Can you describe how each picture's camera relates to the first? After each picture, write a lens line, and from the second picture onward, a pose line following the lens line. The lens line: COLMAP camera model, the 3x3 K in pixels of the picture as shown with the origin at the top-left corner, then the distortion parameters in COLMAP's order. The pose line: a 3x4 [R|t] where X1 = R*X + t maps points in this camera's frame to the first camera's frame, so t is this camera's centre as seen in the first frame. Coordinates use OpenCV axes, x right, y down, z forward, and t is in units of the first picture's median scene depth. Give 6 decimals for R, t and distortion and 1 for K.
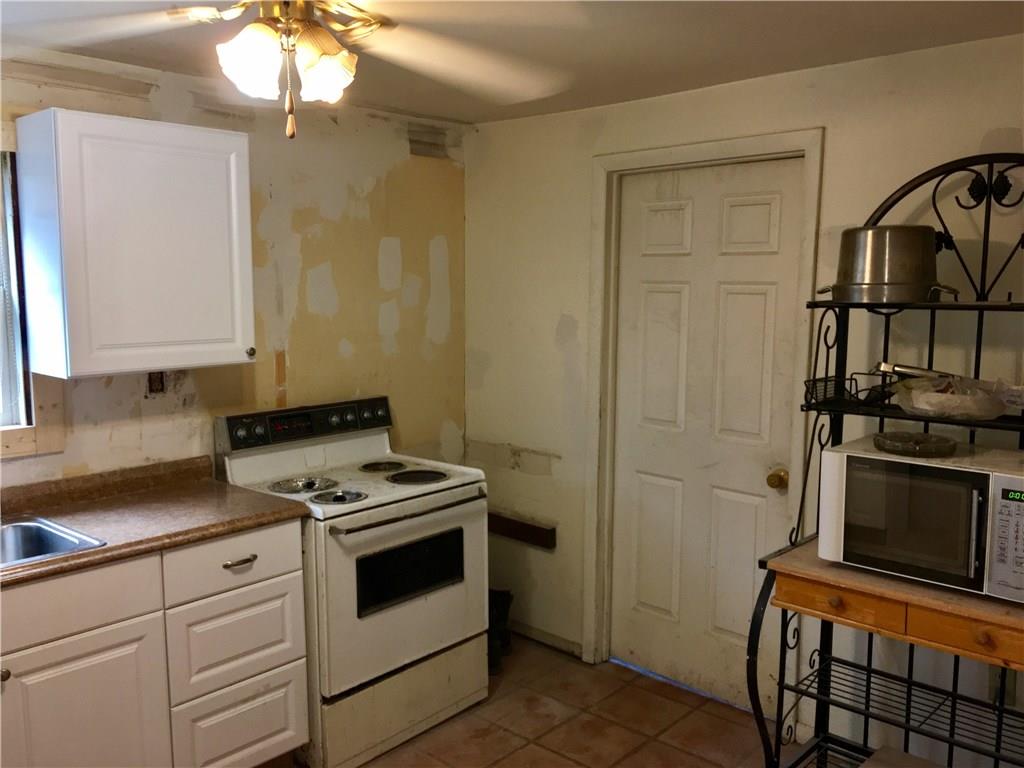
lens RADIAL K [[864.4, 0, 511.7], [0, 864.4, 383.1], [0, 0, 1]] dist [-0.053891, -0.011114]
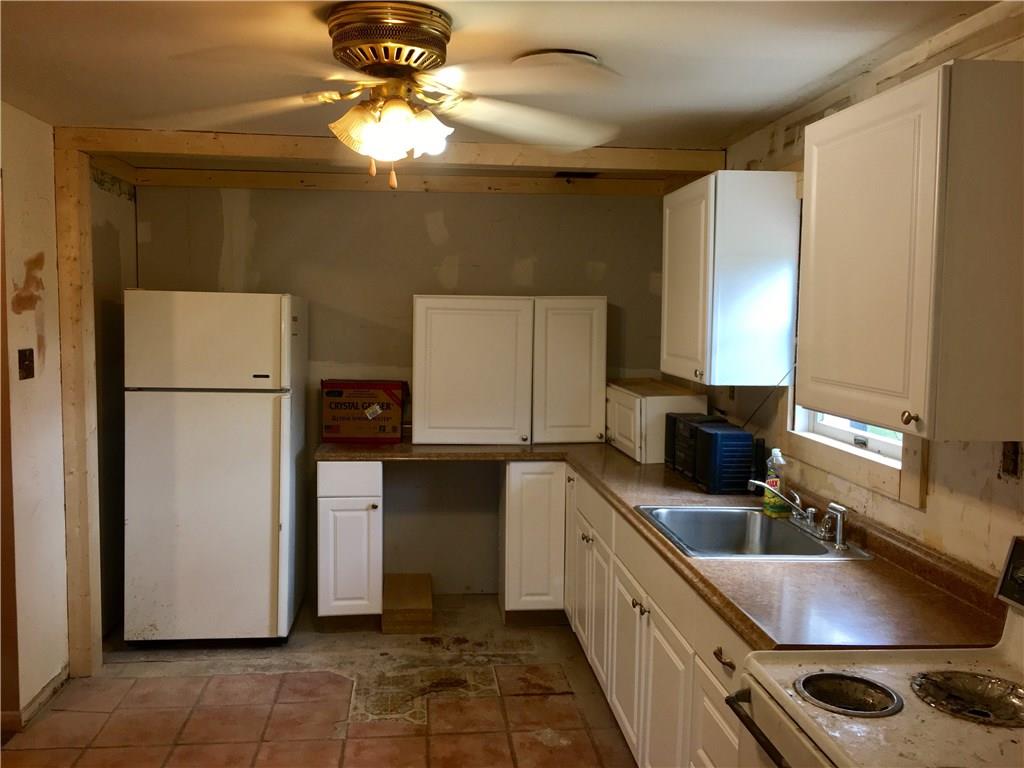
lens RADIAL K [[864.4, 0, 510.5], [0, 864.4, 381.9], [0, 0, 1]] dist [-0.053891, -0.011114]
pose [[-0.673551, 0.050106, -0.737440, 0.394956], [-0.101498, 0.981978, 0.159426, -0.150081], [0.732138, 0.182230, -0.656327, 1.348141]]
